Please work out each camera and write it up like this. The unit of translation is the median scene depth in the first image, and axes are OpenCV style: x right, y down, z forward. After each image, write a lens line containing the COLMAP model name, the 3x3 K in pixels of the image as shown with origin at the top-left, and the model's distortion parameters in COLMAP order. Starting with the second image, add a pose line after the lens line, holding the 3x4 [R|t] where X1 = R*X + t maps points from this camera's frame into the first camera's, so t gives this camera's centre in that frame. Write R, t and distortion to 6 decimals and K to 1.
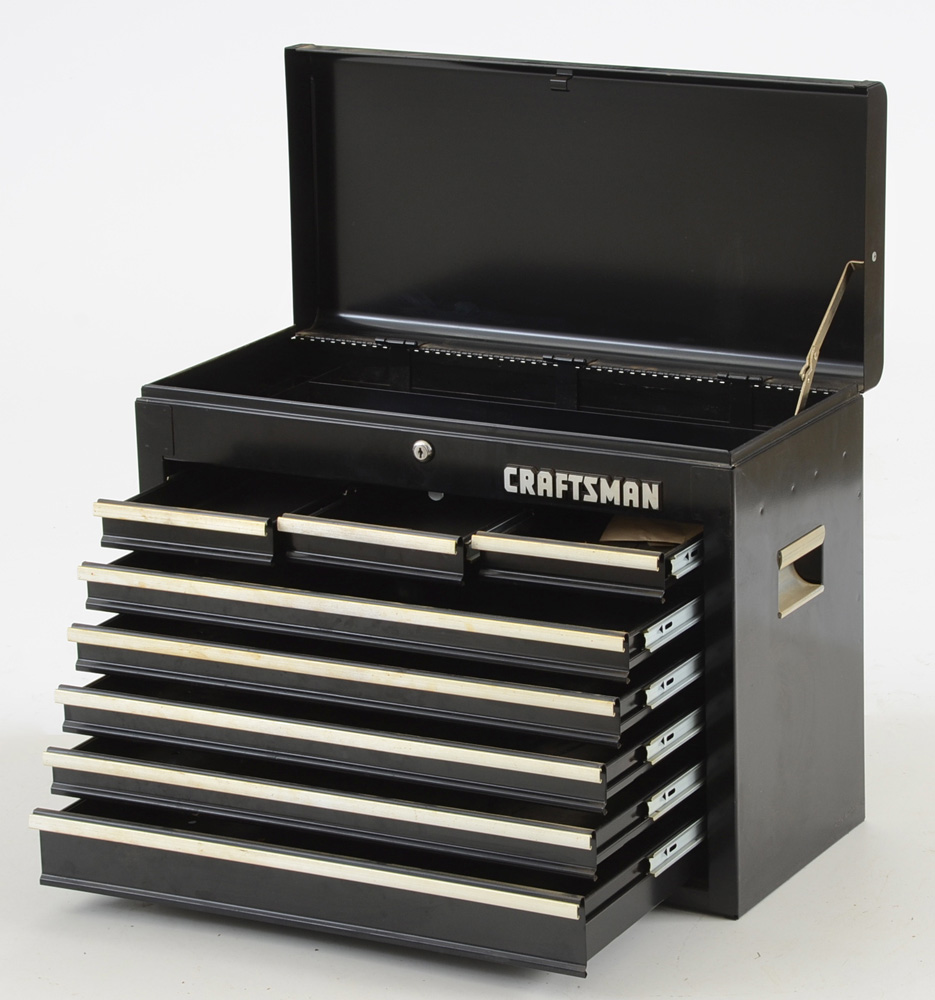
lens RADIAL K [[4391.2, 0, 467.1], [0, 4391.2, 501.9], [0, 0, 1]] dist [0.670616, 0.000000]
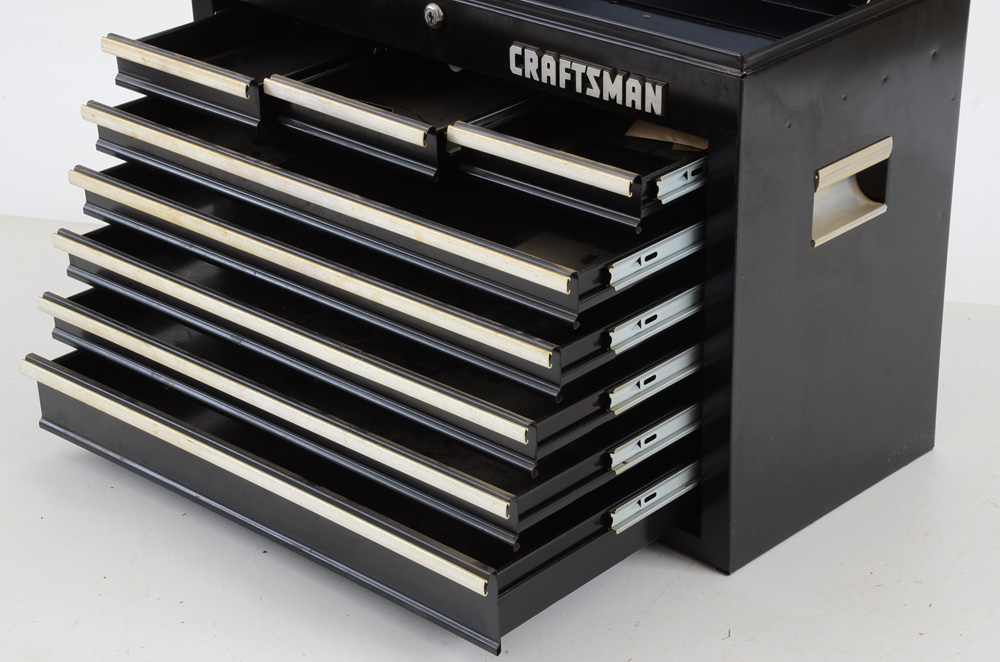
lens RADIAL K [[2288.3, 0, 499.3], [0, 2288.3, 340.0], [0, 0, 1]] dist [0.375201, 0.000000]
pose [[0.964438, 0.116247, -0.237373, 0.122544], [-0.070786, 0.978882, 0.191777, -0.038341], [0.254654, -0.168154, 0.952300, 0.559056]]
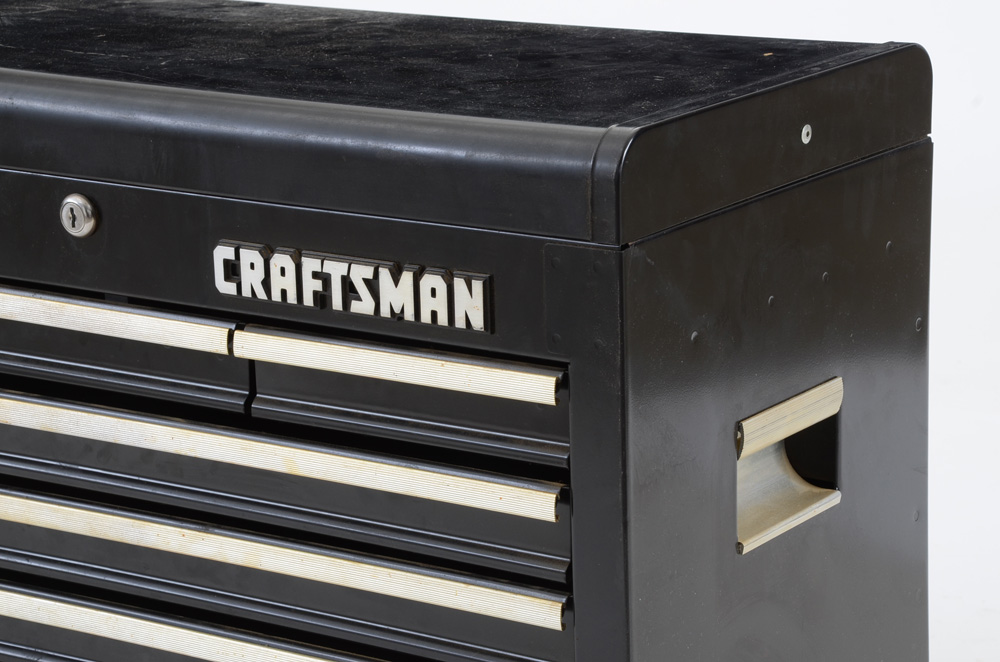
lens RADIAL K [[2660.8, 0, 492.4], [0, 2660.8, 339.8], [0, 0, 1]] dist [0.750360, 0.000000]
pose [[0.992827, 0.026053, -0.116690, 0.079280], [-0.028709, 0.999364, -0.021139, 0.009057], [0.116065, 0.024338, 0.992943, 0.693503]]
